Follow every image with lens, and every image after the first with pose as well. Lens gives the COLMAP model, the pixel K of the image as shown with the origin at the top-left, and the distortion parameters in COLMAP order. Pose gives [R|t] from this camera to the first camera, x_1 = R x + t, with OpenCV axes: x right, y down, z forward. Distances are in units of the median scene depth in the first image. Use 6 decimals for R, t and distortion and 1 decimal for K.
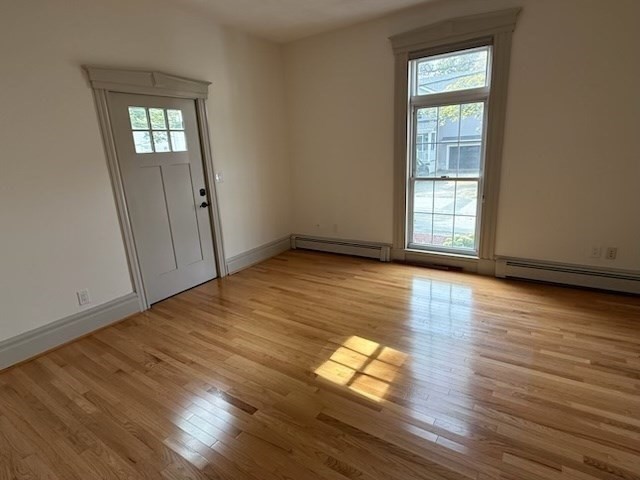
lens RADIAL K [[350.5, 0, 320.0], [0, 350.5, 240.0], [0, 0, 1]] dist [-0.000293, 0.001223]
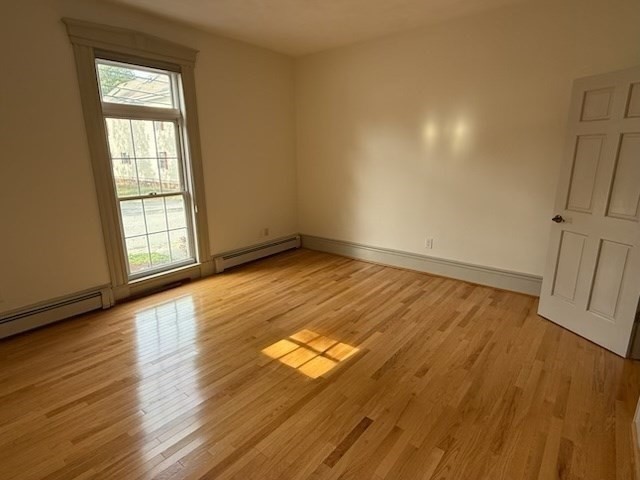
lens RADIAL K [[350.5, 0, 320.0], [0, 350.5, 240.0], [0, 0, 1]] dist [-0.000293, 0.001223]
pose [[0.092298, -0.191114, 0.977219, -0.610193], [0.259394, 0.952137, 0.161709, -0.104880], [-0.961351, 0.238559, 0.137454, 0.501040]]
